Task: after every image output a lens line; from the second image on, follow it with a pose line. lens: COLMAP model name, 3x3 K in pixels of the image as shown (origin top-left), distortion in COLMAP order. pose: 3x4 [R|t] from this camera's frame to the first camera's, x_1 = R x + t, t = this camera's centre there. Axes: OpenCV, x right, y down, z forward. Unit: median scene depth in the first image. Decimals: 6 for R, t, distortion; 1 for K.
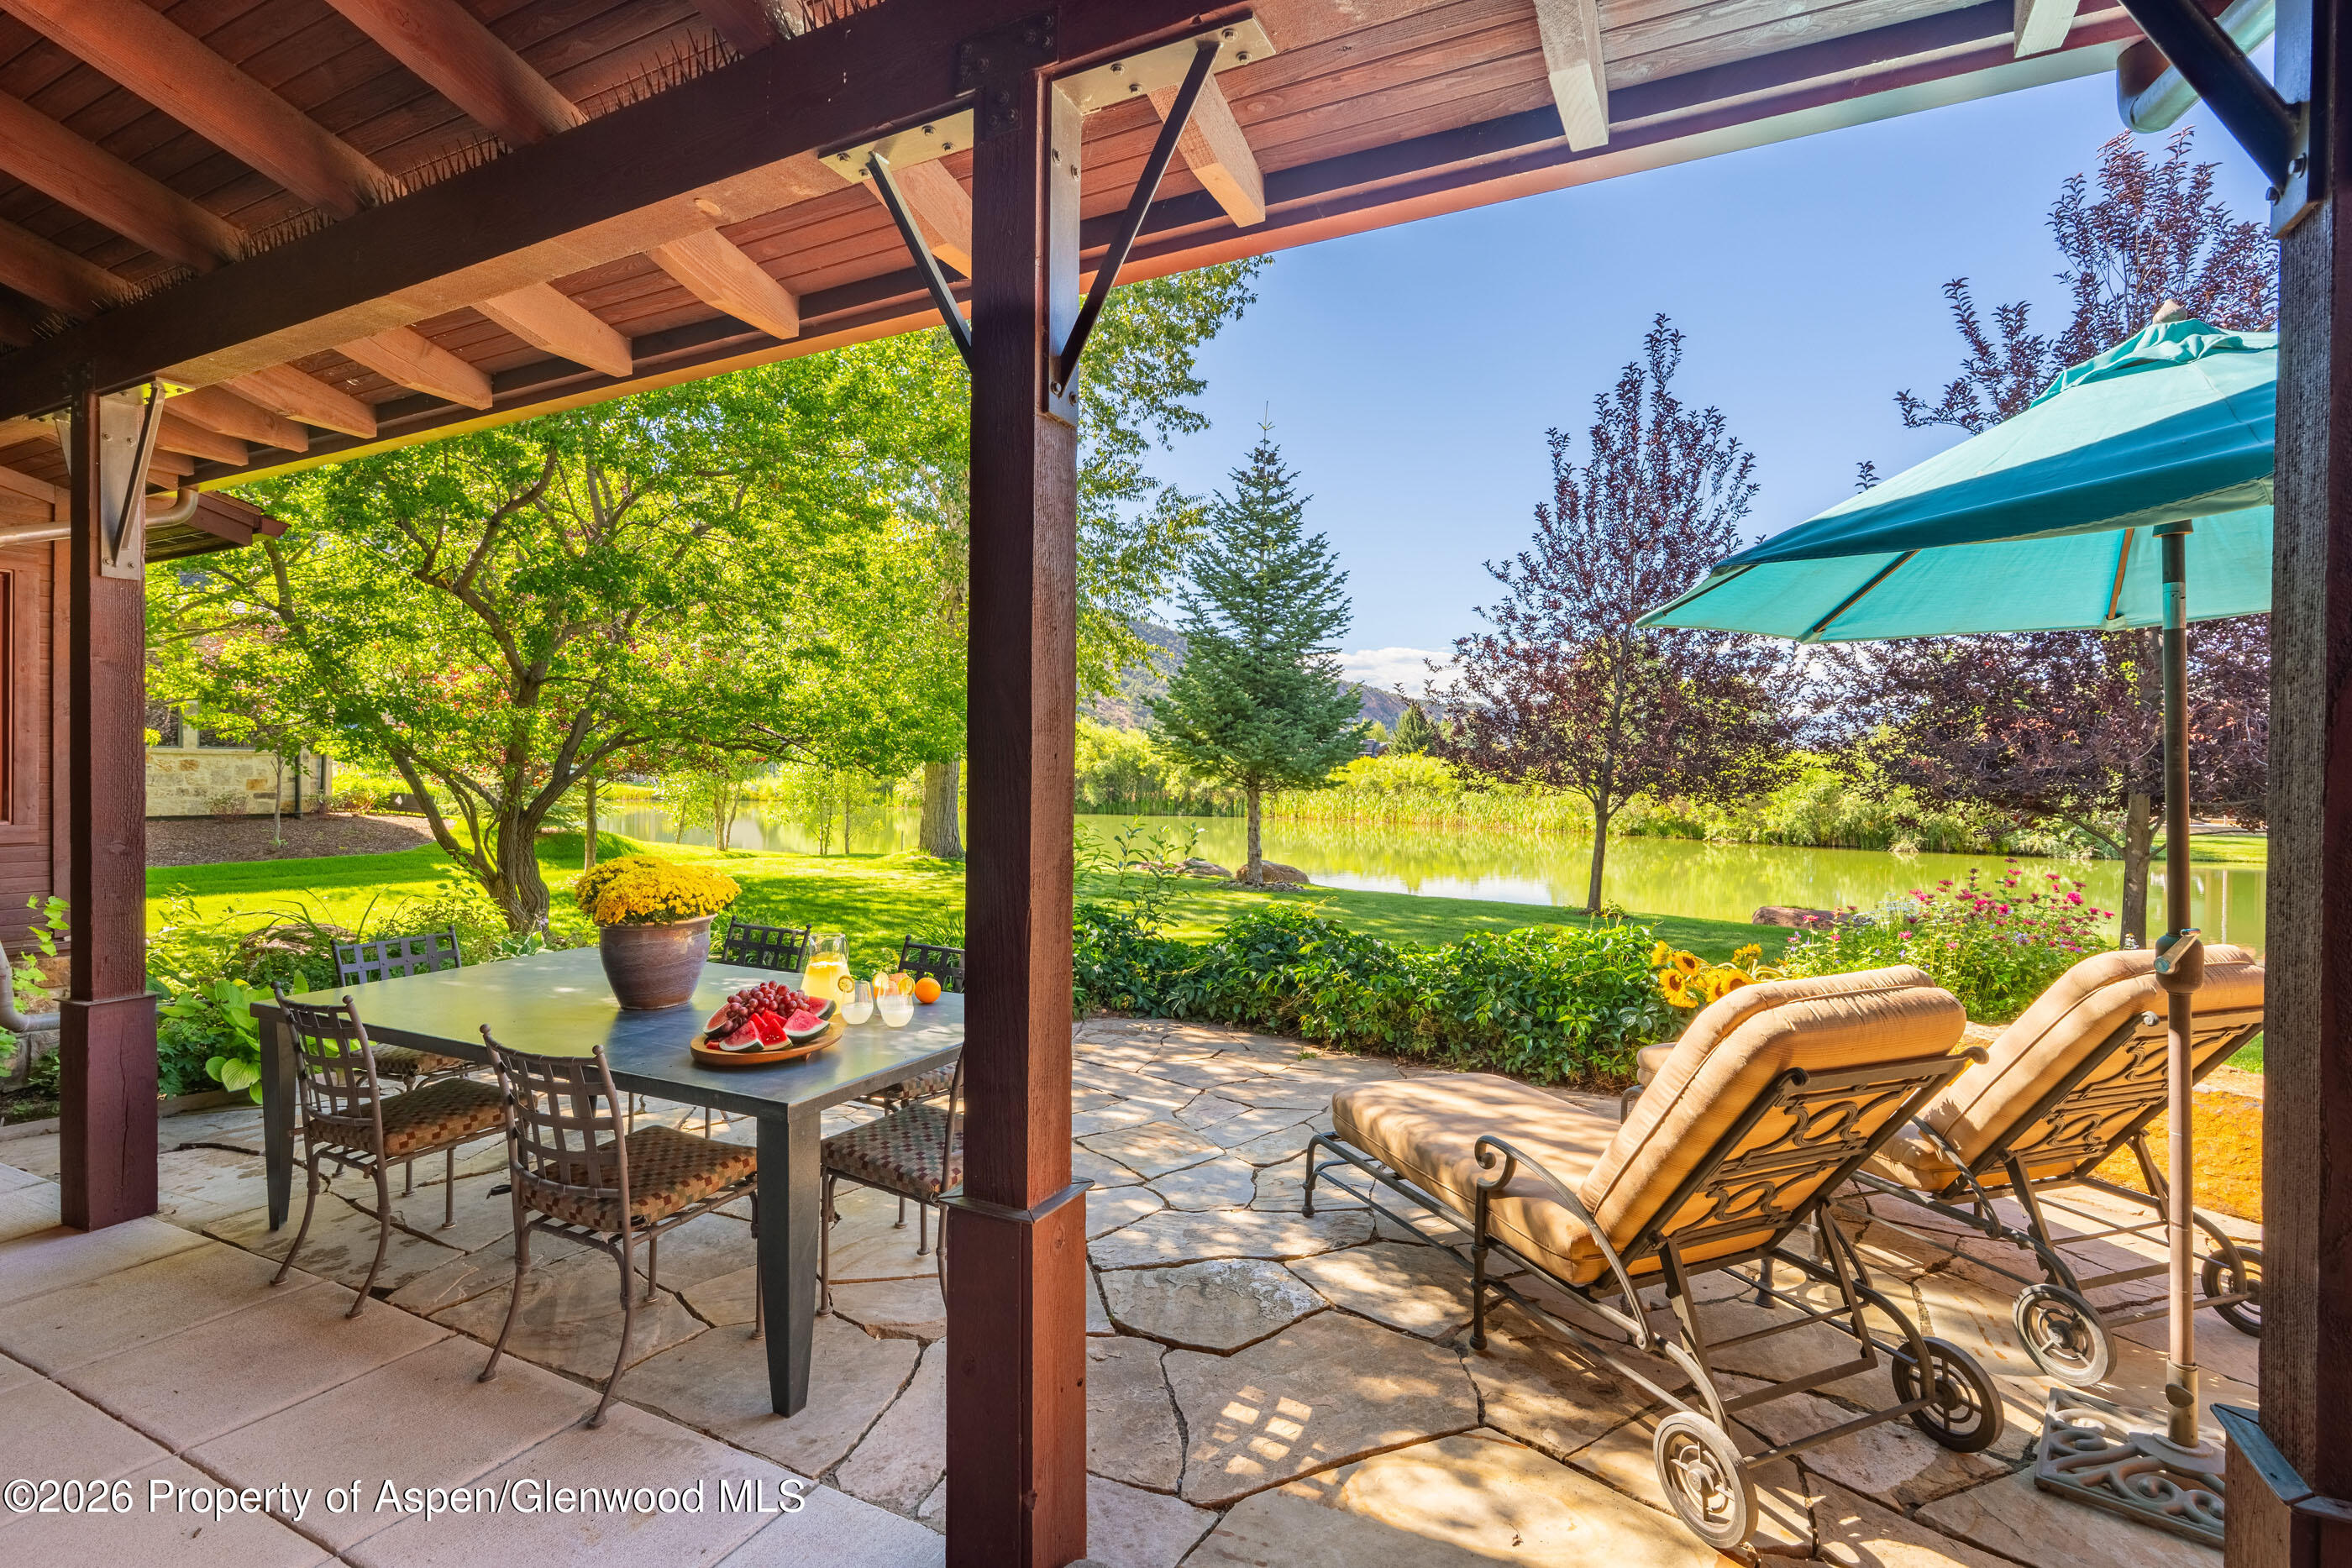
lens RADIAL K [[1110.7, 0, 1186.1], [0, 1110.7, 790.2], [0, 0, 1]] dist [-0.000675, -0.000184]
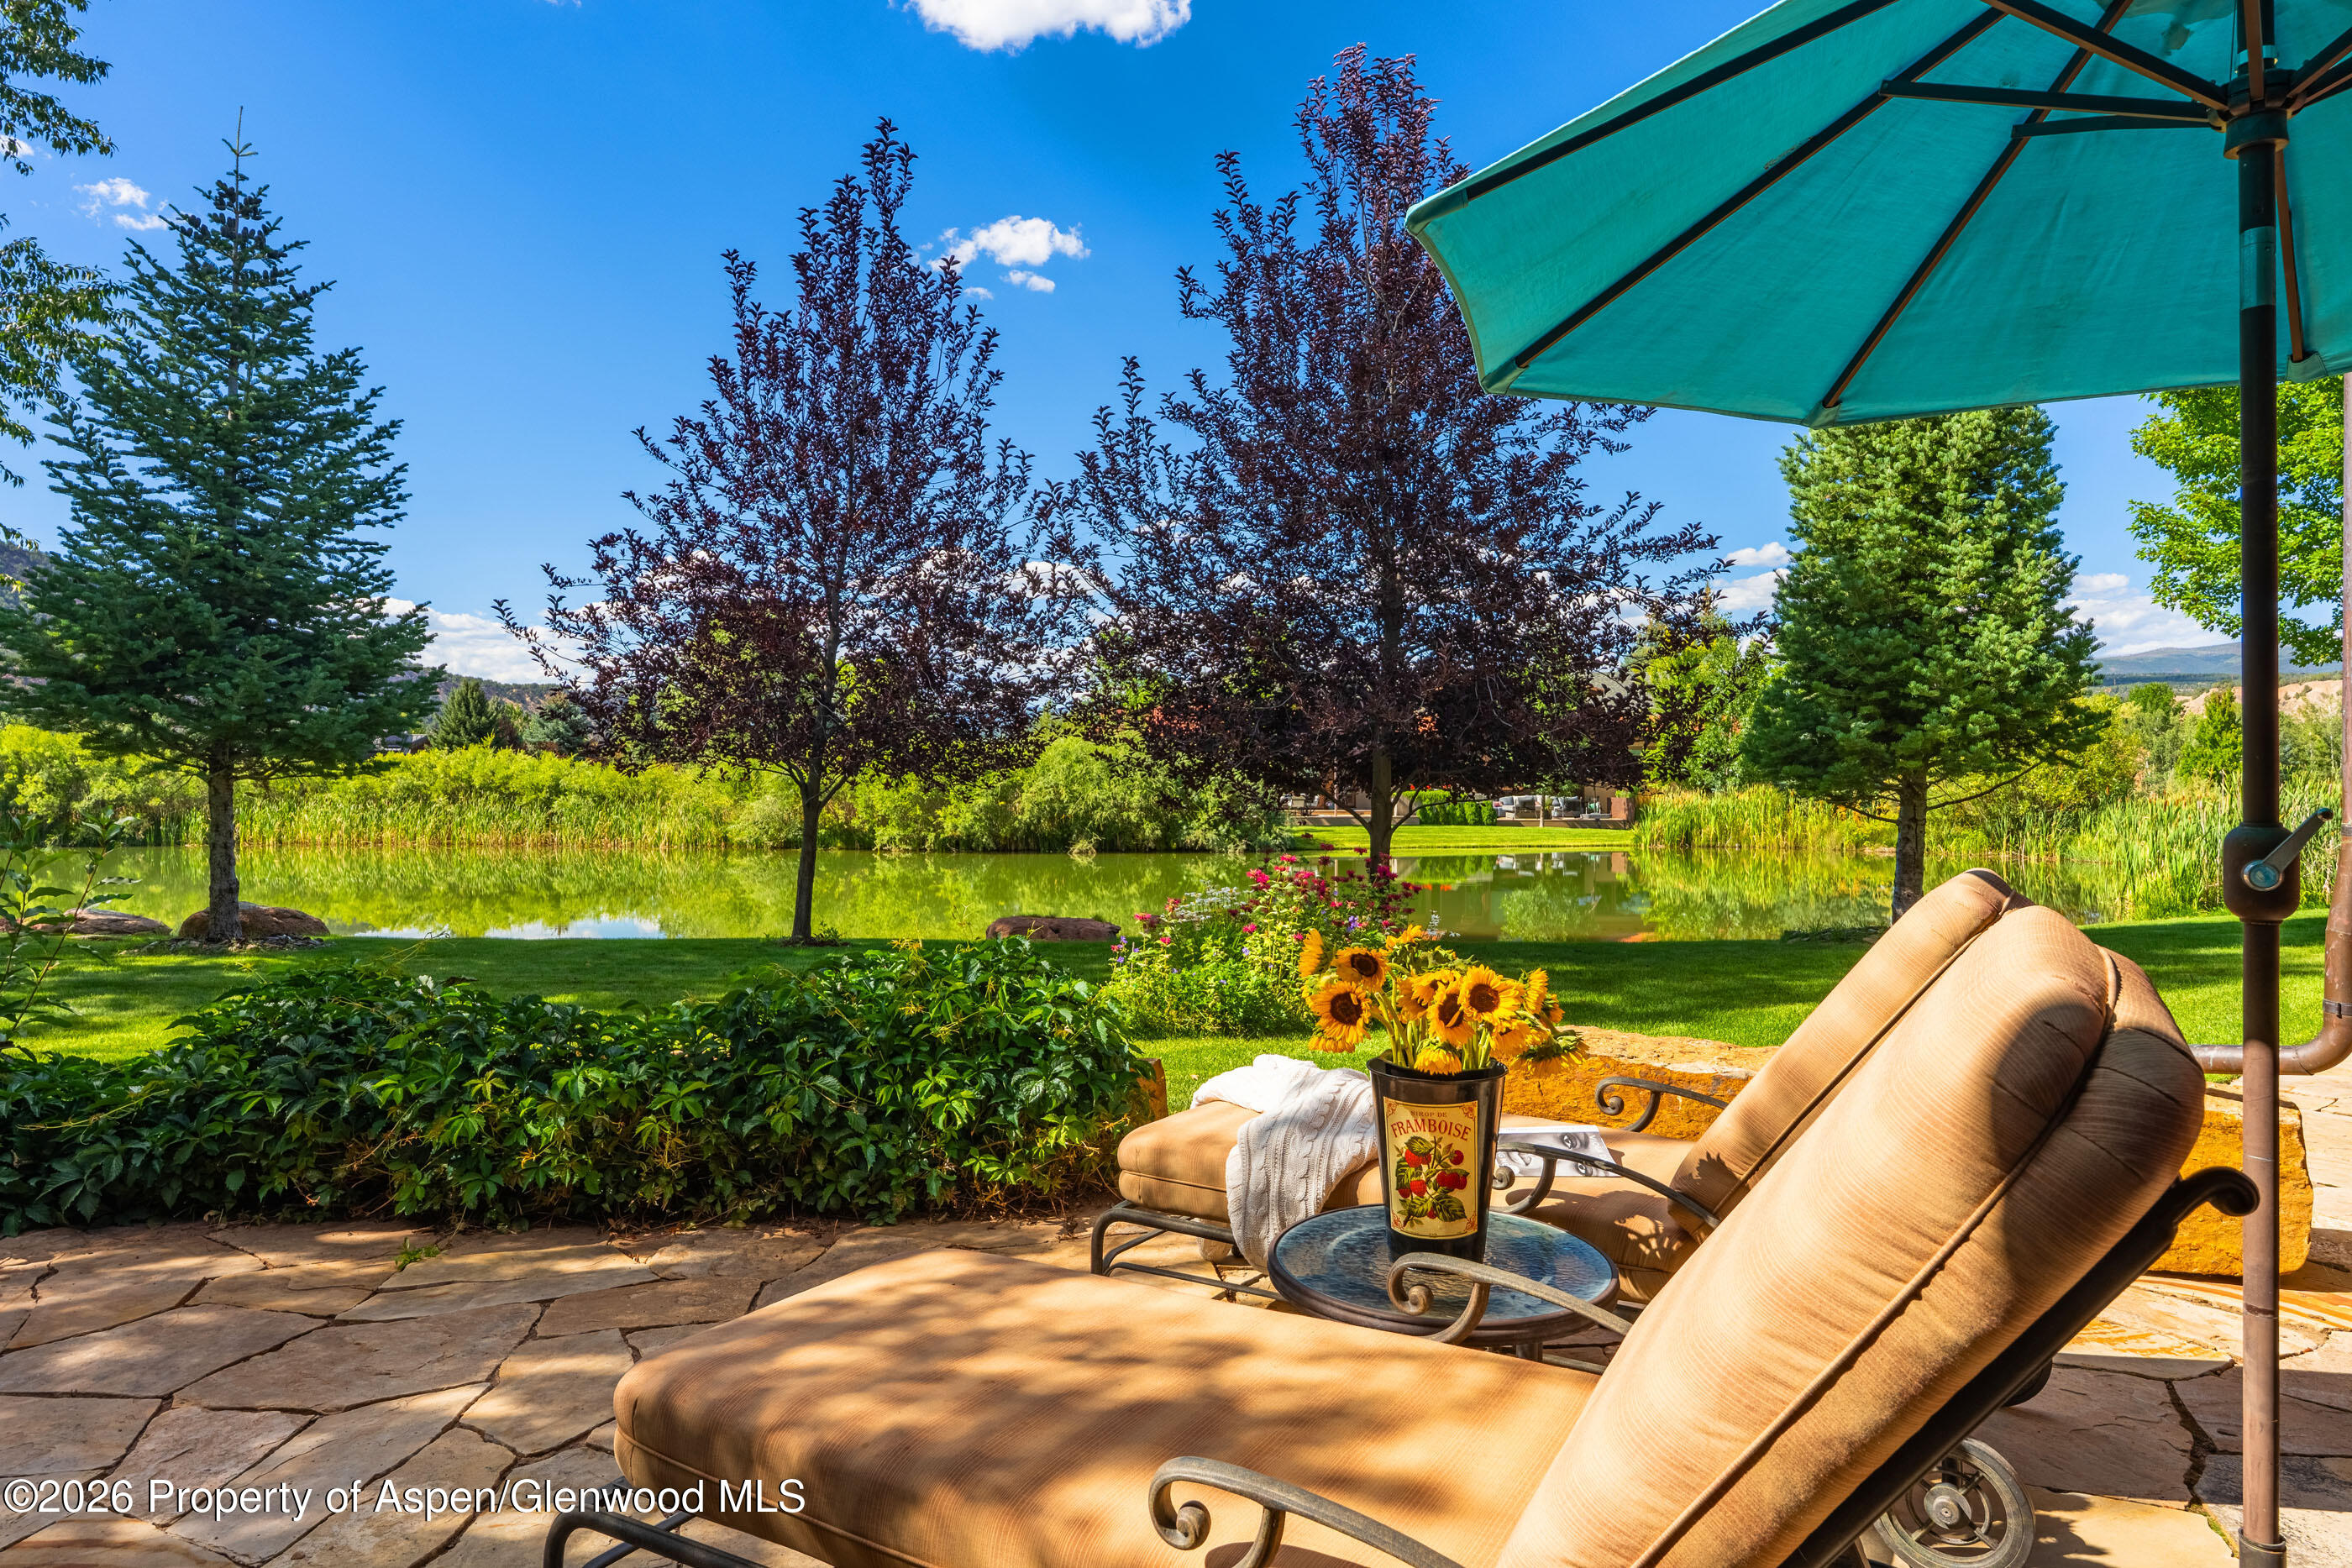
lens RADIAL K [[1422.3, 0, 1176.0], [0, 1422.3, 784.0], [0, 0, 1]] dist [-0.001027, -0.000325]
pose [[0.786046, -0.010696, 0.618076, -0.005798], [0.017771, 0.999828, -0.005298, 0.016495], [-0.617913, 0.015149, 0.786100, 0.121085]]
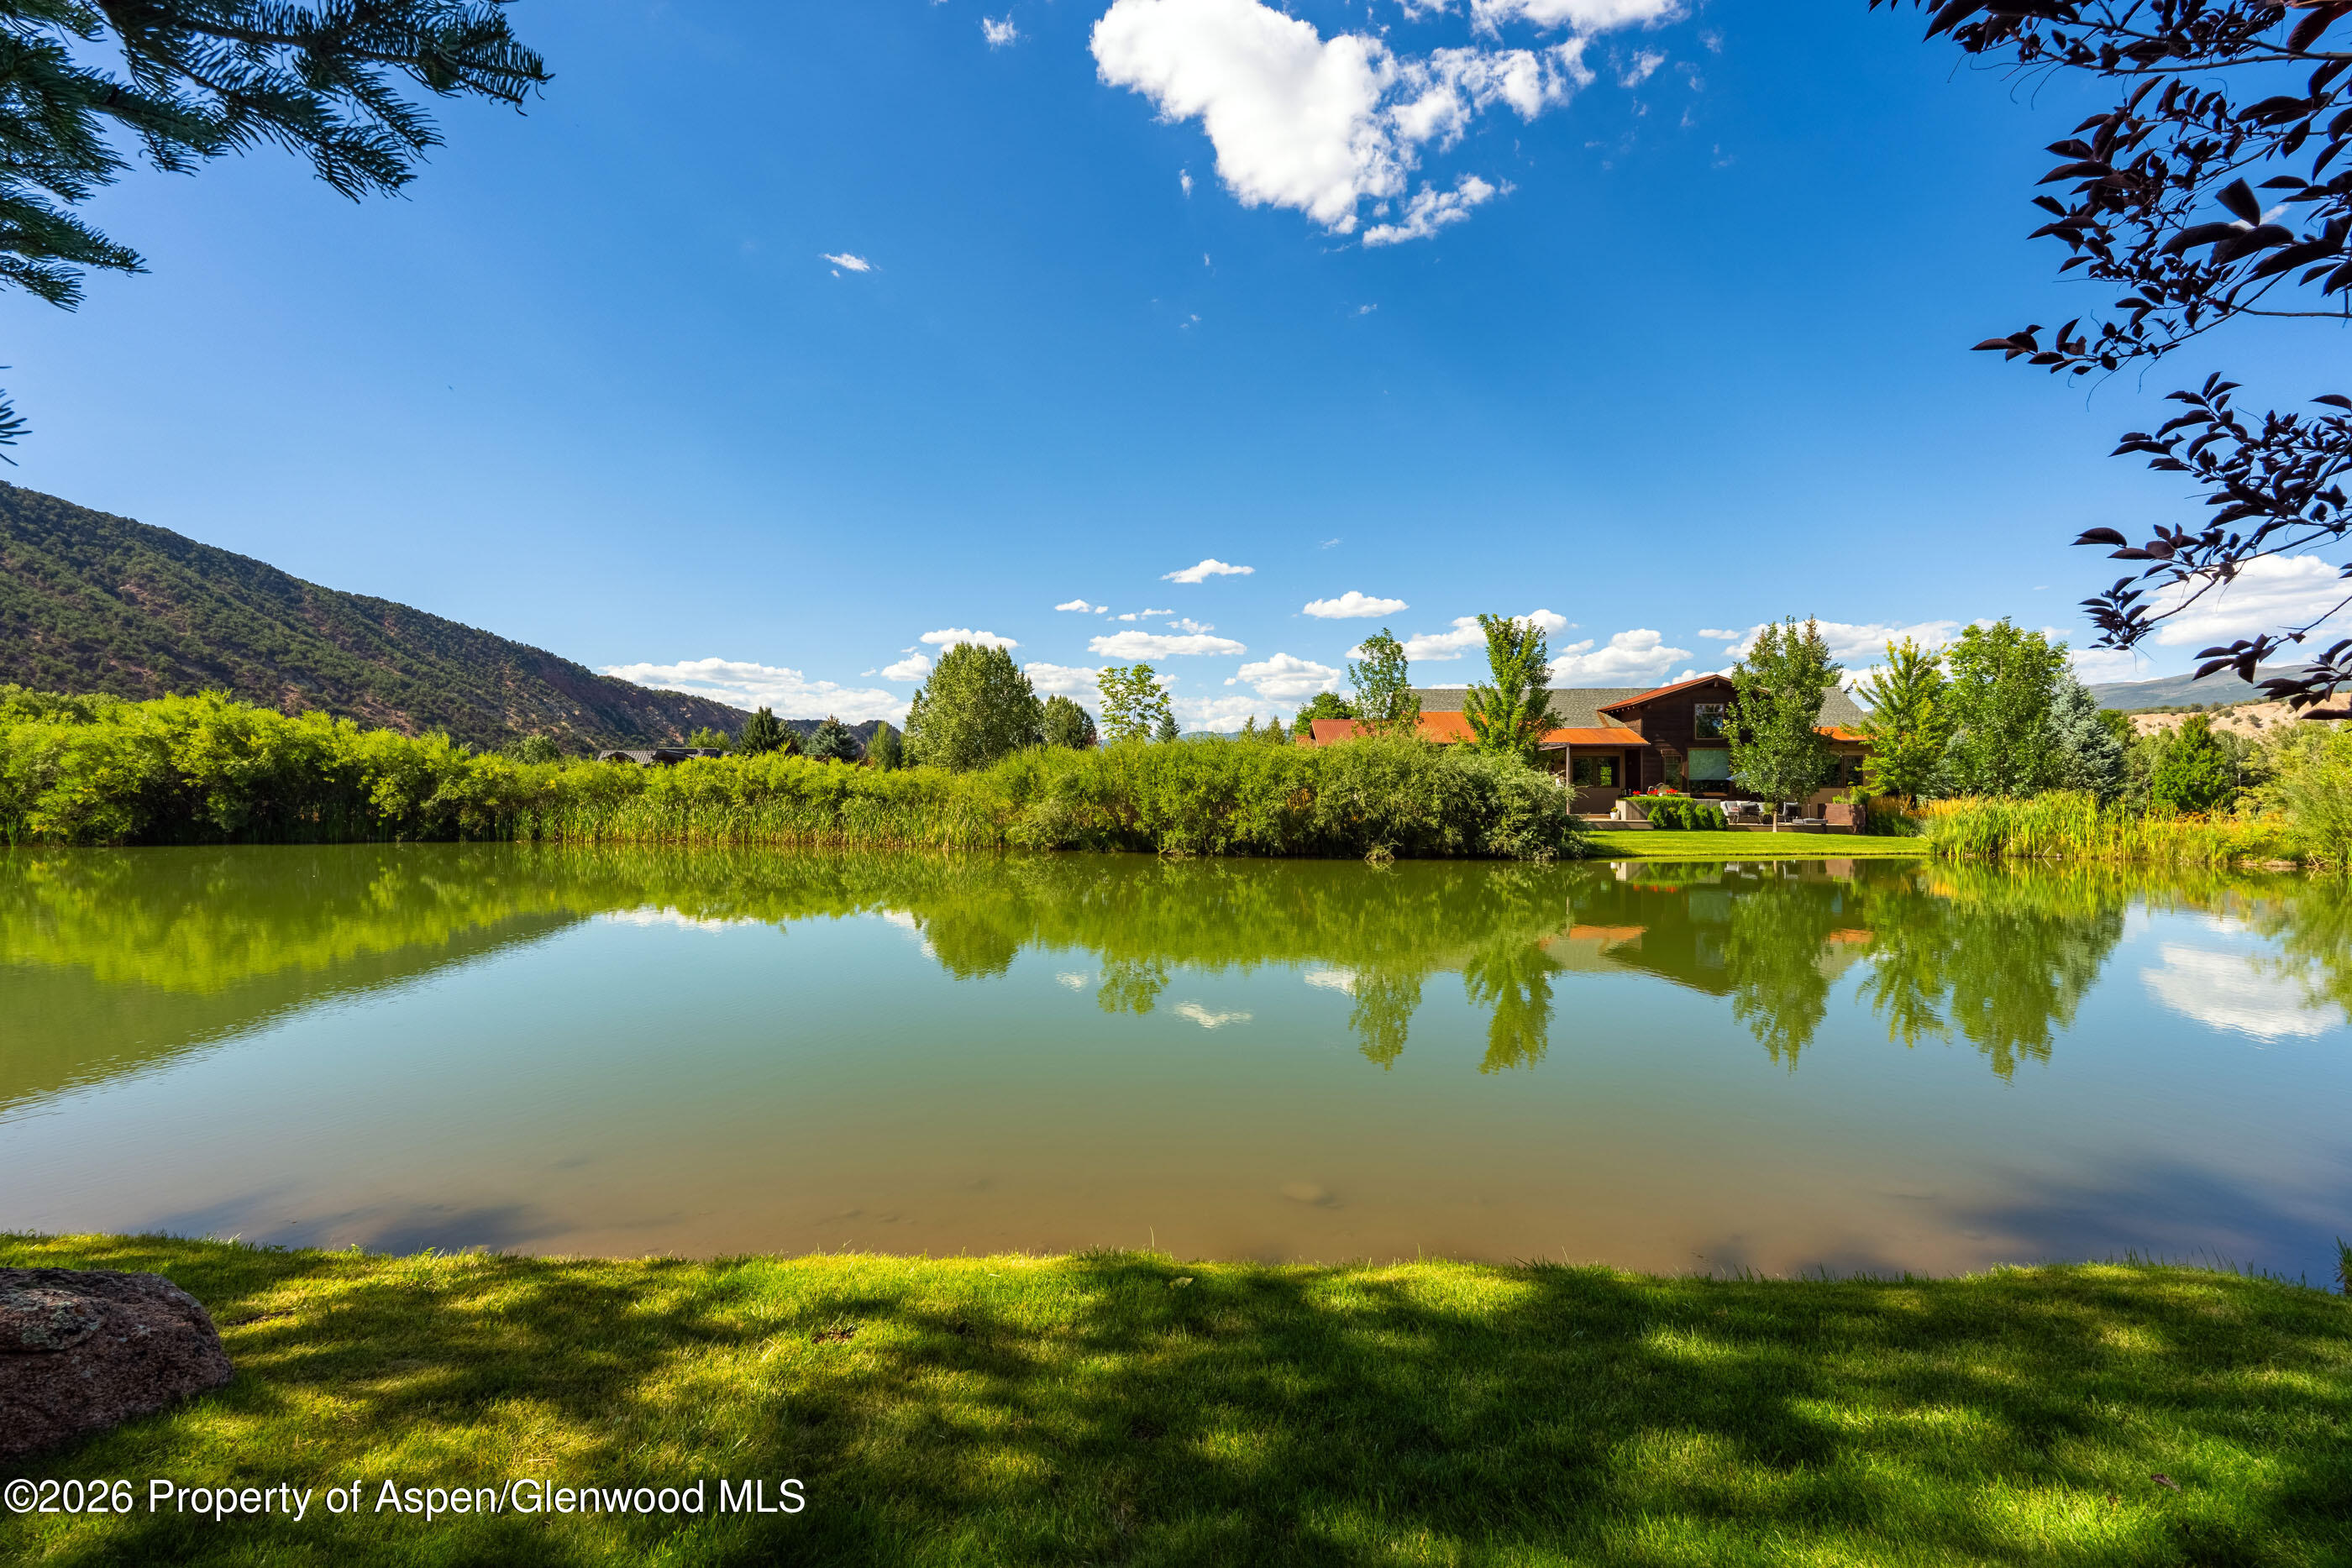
lens RADIAL K [[1045.0, 0, 1176.0], [0, 1045.0, 784.0], [0, 0, 1]] dist [0.000149, -0.000289]
pose [[0.835466, -0.004172, 0.549526, 0.164915], [0.013812, 0.999815, -0.013408, 0.013329], [-0.549368, 0.018792, 0.835369, 0.971602]]
